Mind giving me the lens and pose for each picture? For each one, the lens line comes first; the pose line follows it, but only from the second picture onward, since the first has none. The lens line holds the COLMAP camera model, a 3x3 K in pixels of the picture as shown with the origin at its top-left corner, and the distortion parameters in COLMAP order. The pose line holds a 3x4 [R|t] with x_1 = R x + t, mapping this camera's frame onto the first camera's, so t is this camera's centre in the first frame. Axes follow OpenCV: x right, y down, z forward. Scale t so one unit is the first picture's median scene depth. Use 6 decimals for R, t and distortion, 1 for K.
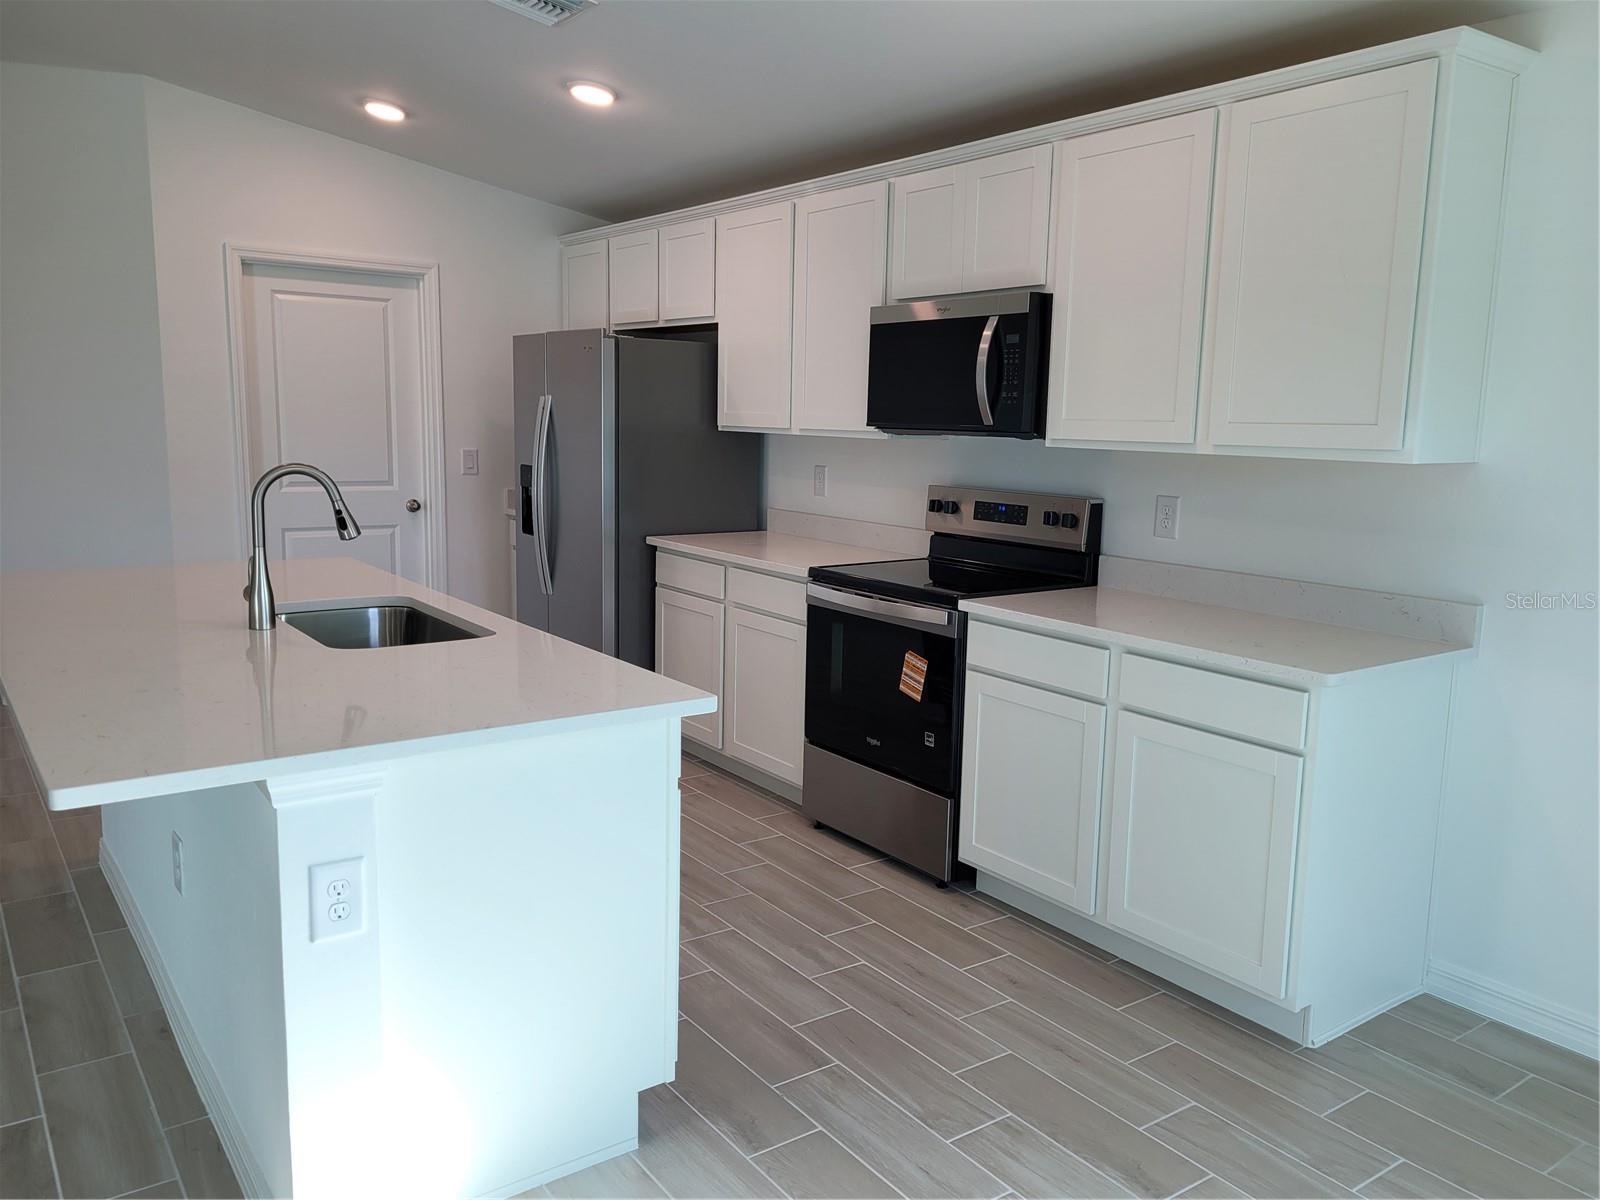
lens RADIAL K [[1222.5, 0, 800.0], [0, 1222.5, 600.0], [0, 0, 1]] dist [0.057994, -0.042591]
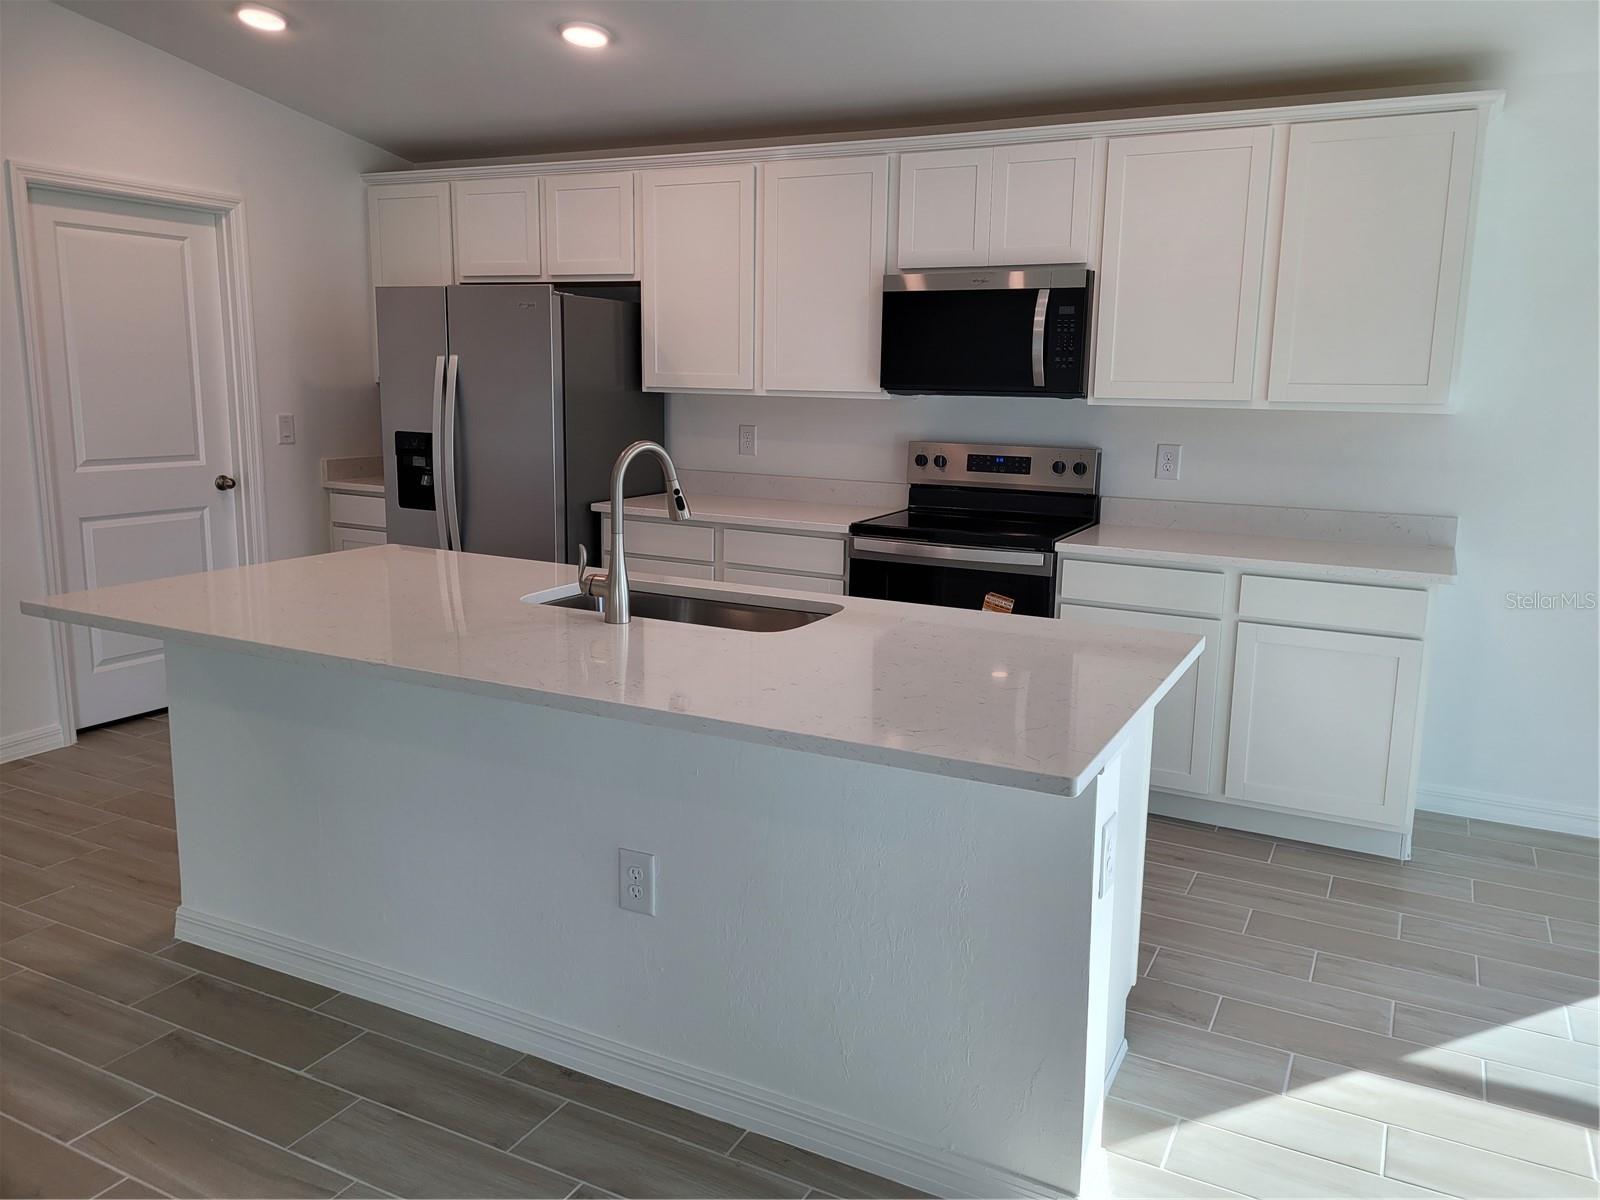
lens RADIAL K [[1205.4, 0, 809.3], [0, 1205.4, 585.2], [0, 0, 1]] dist [0.052857, -0.039368]
pose [[0.889428, -0.084469, 0.449203, -0.499975], [0.070481, 0.996367, 0.047804, -0.026202], [-0.451609, -0.010858, 0.892150, 0.092969]]
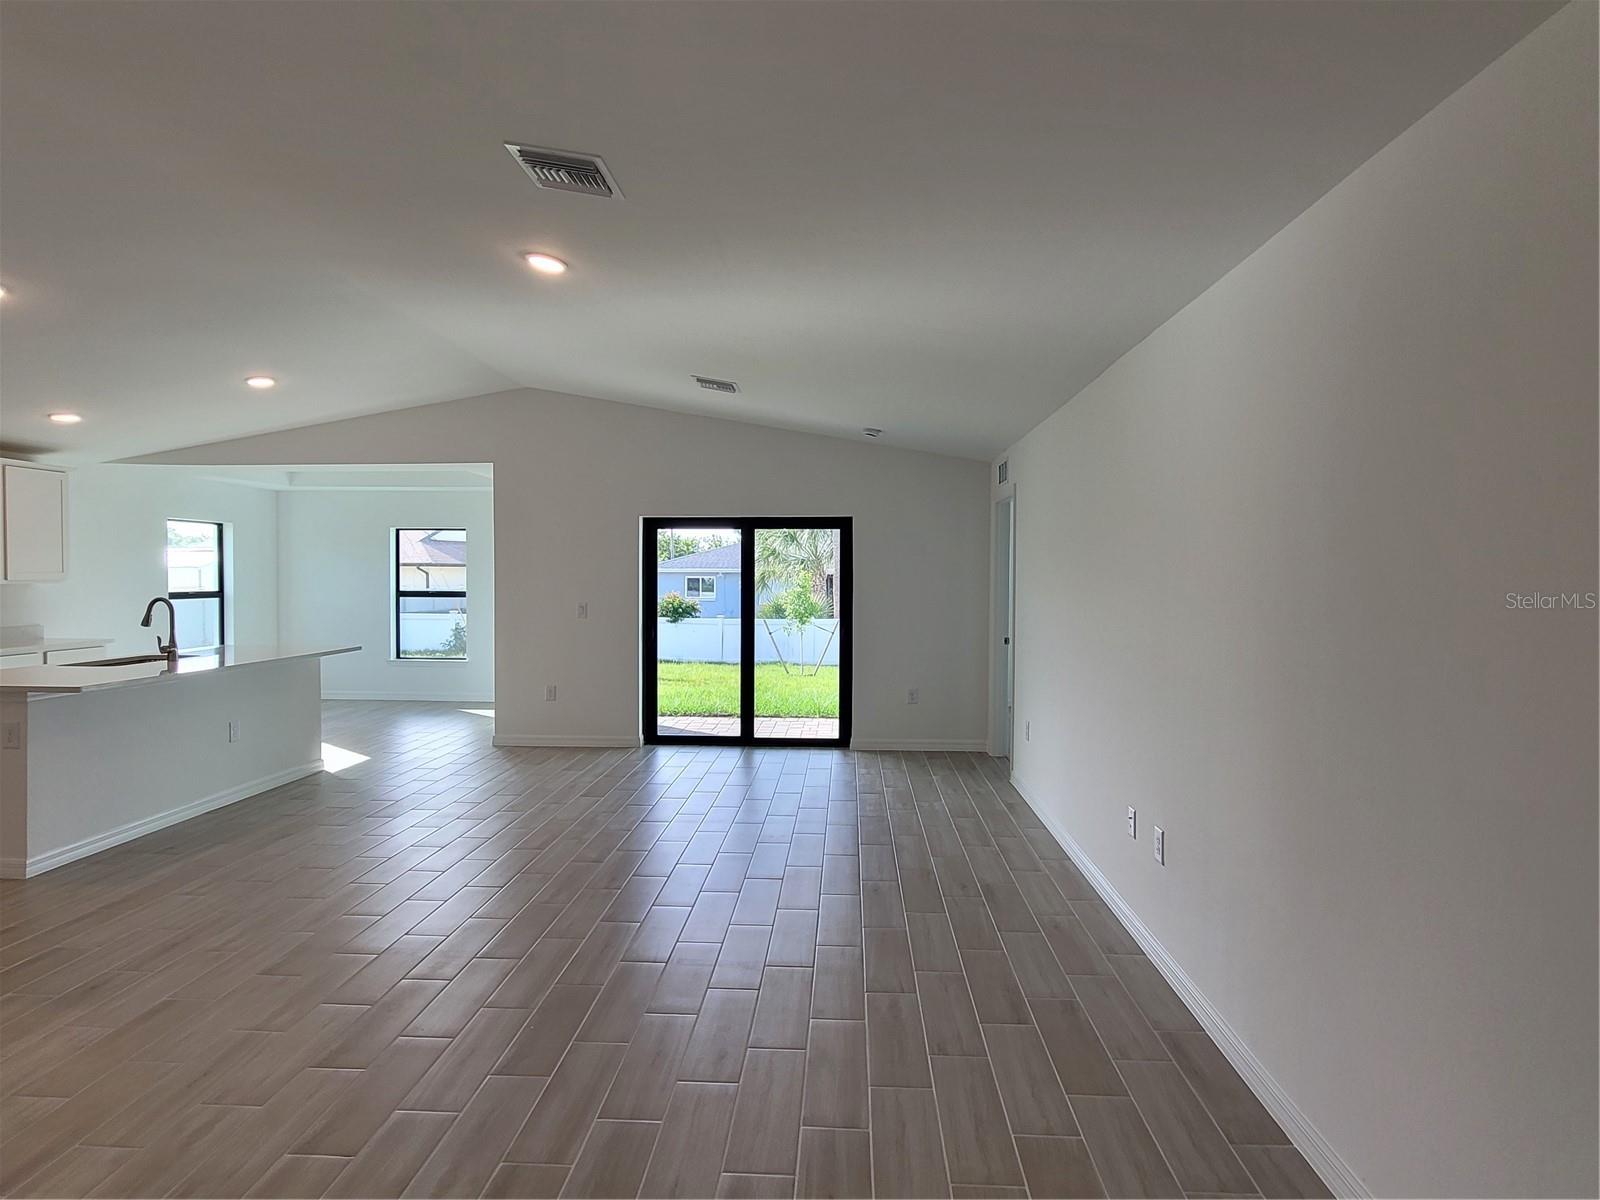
lens RADIAL K [[862.0, 0, 805.9], [0, 862.0, 594.3], [0, 0, 1]] dist [-0.001357, 0.000534]
pose [[-0.782124, -0.039225, 0.621887, -1.817422], [0.075177, 0.984787, 0.156662, -0.207987], [-0.618571, 0.169281, -0.767277, 1.081990]]
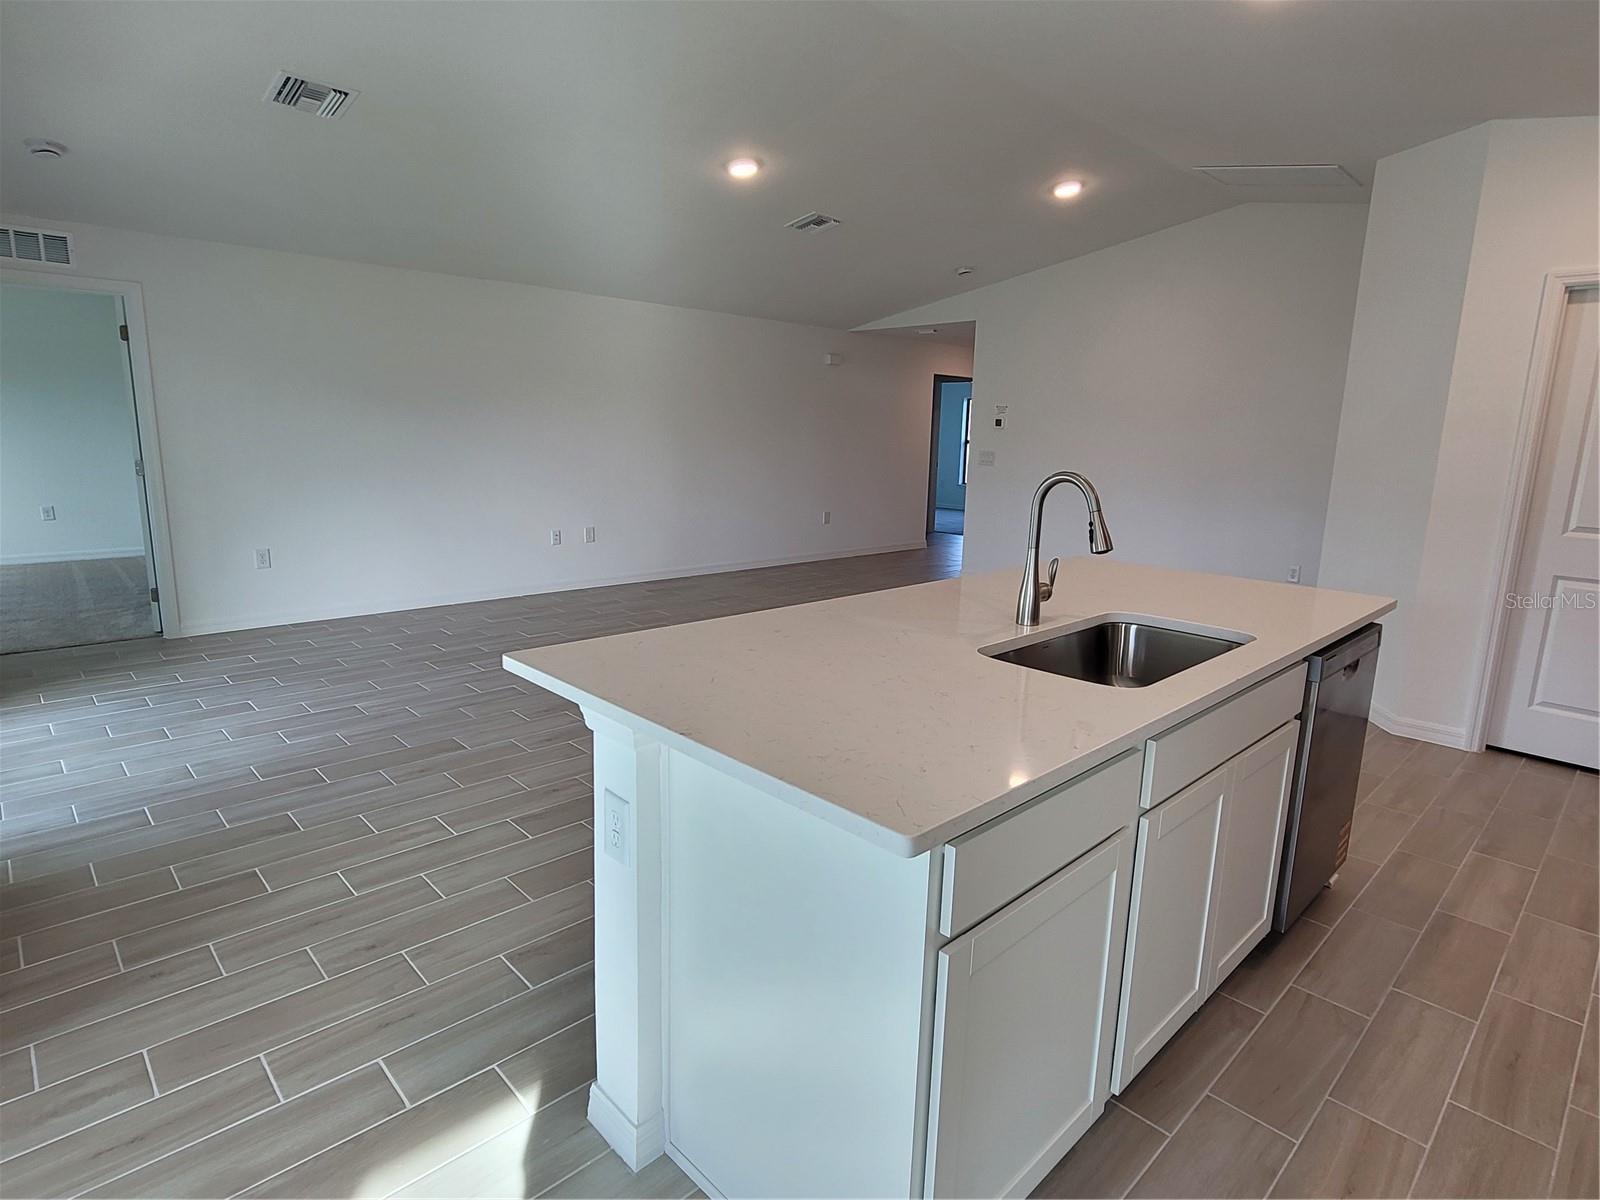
lens RADIAL K [[862.0, 0, 805.9], [0, 862.0, 594.3], [0, 0, 1]] dist [-0.001357, 0.000534]
pose [[0.144981, 0.170393, -0.974652, 0.185487], [-0.175834, 0.973817, 0.144092, -0.053842], [0.973685, 0.150487, 0.171146, 0.478657]]
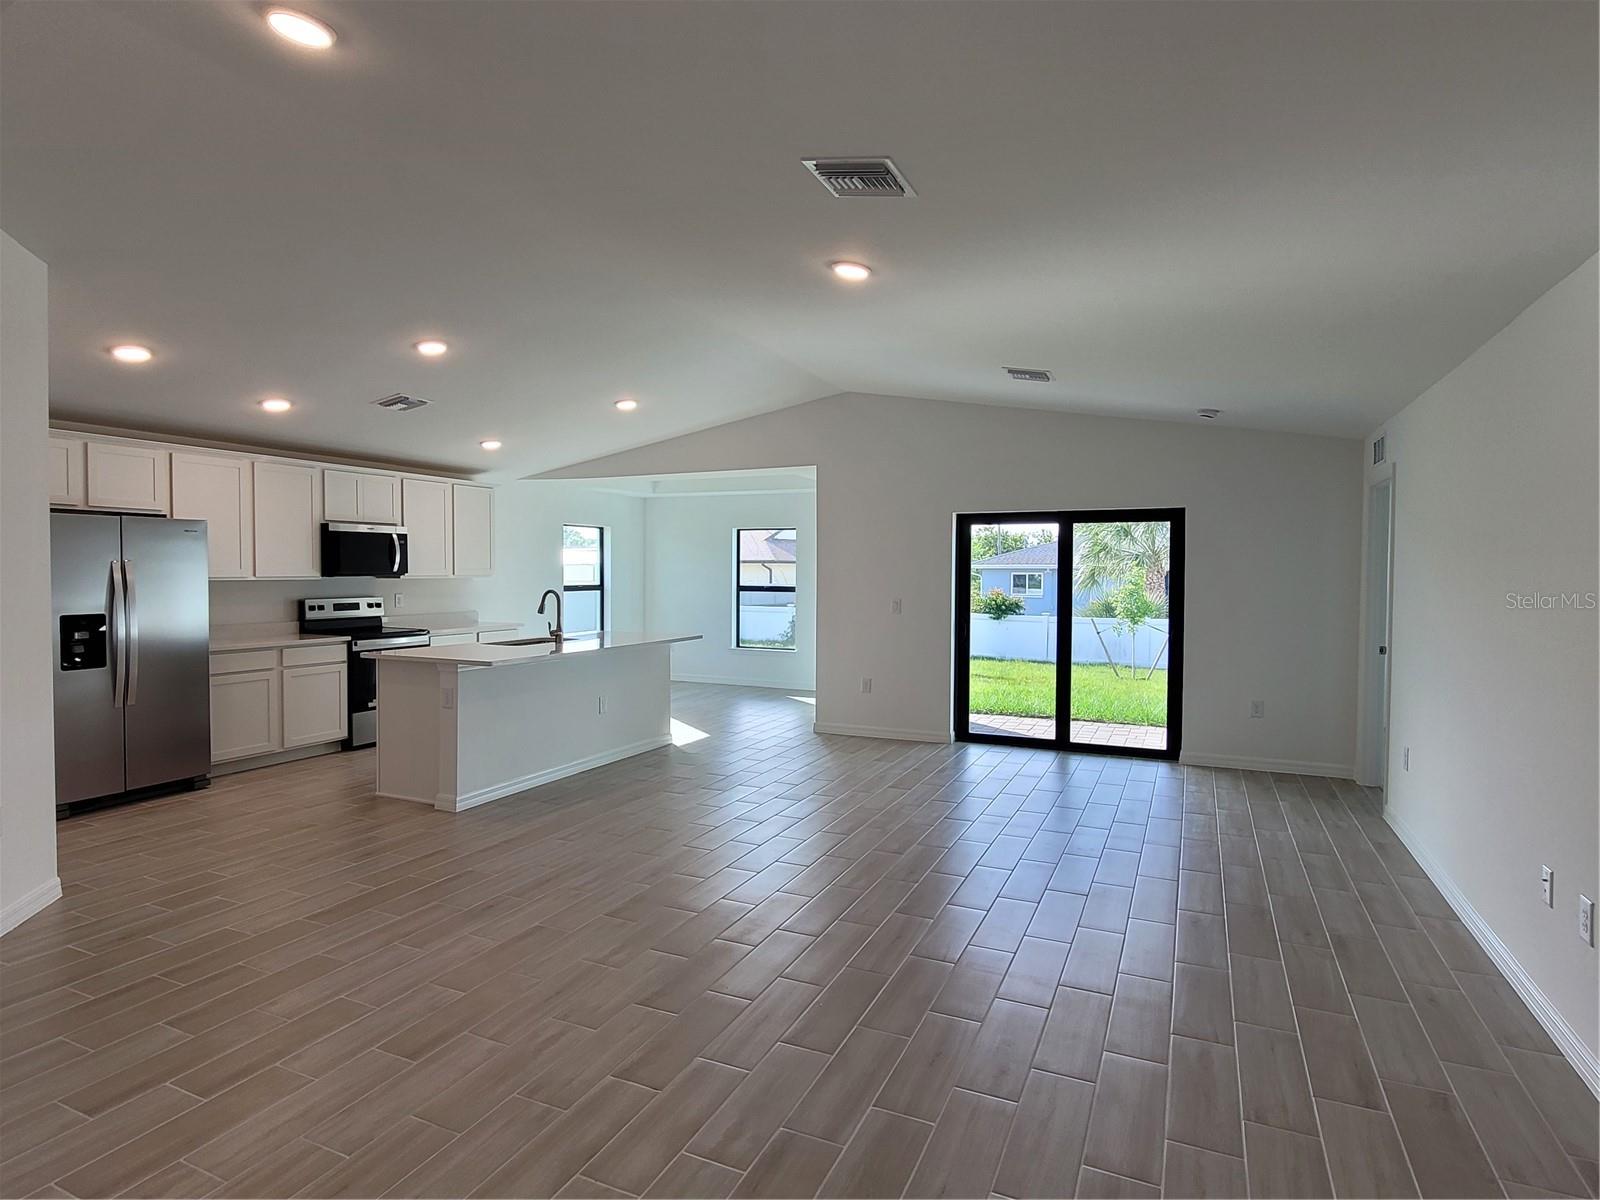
lens RADIAL K [[862.0, 0, 805.9], [0, 862.0, 594.3], [0, 0, 1]] dist [-0.001357, 0.000534]
pose [[-0.498720, -0.049064, 0.865373, -1.830909], [0.118371, 0.985187, 0.124075, -0.204106], [-0.858642, 0.164314, -0.485525, 1.052203]]
